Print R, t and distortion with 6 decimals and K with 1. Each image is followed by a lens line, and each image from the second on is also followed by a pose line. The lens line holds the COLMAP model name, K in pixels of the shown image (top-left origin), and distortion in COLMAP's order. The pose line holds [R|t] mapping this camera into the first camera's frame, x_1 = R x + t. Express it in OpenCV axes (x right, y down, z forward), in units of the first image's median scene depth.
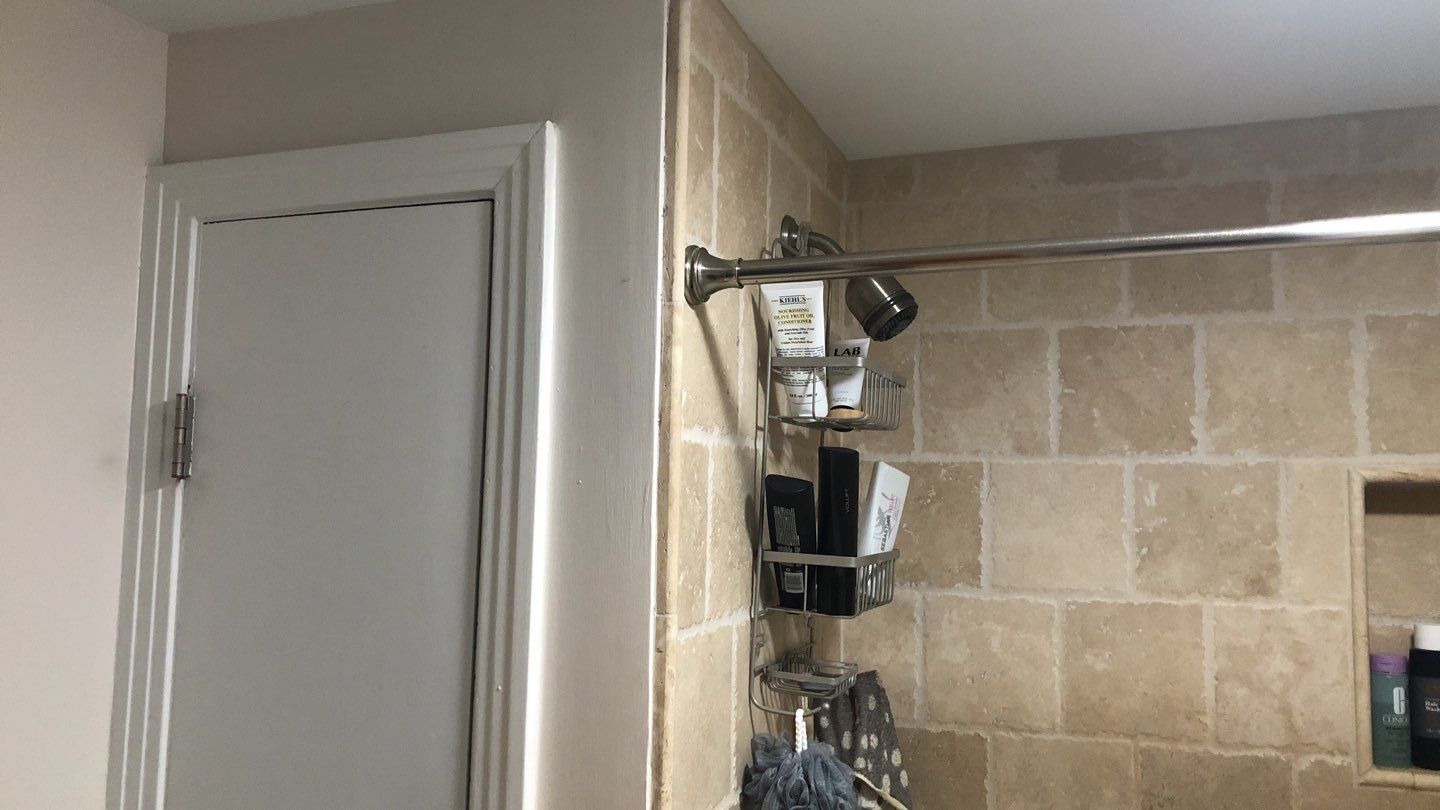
lens RADIAL K [[1146.5, 0, 720.0], [0, 1146.5, 405.0], [0, 0, 1]] dist [0.004675, -0.002682]
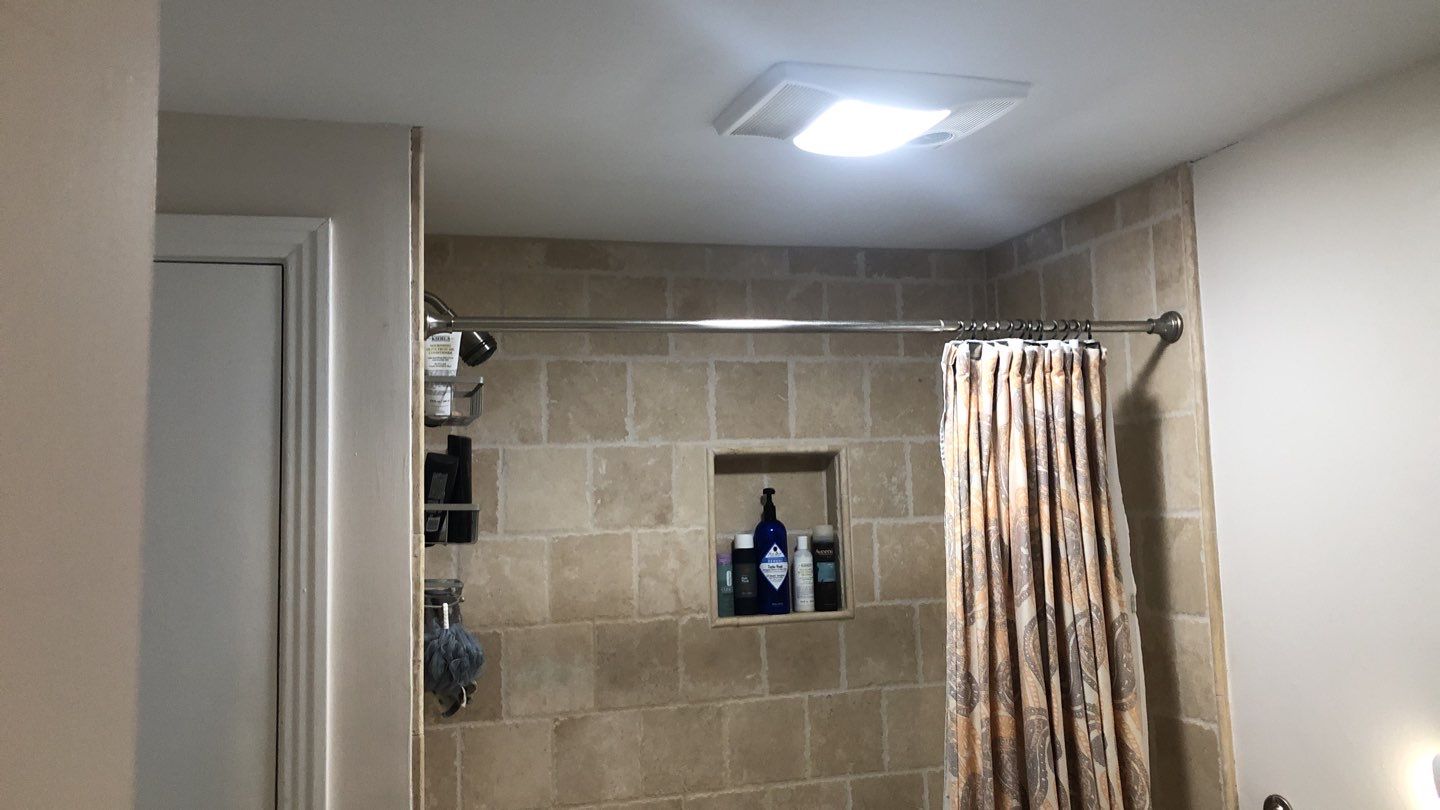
lens RADIAL K [[1146.5, 0, 720.0], [0, 1146.5, 405.0], [0, 0, 1]] dist [0.004675, -0.002682]
pose [[0.789030, 0.011228, 0.614251, -0.492406], [-0.002333, 0.999881, -0.015280, 0.016602], [-0.614350, 0.010624, 0.788962, -0.376002]]
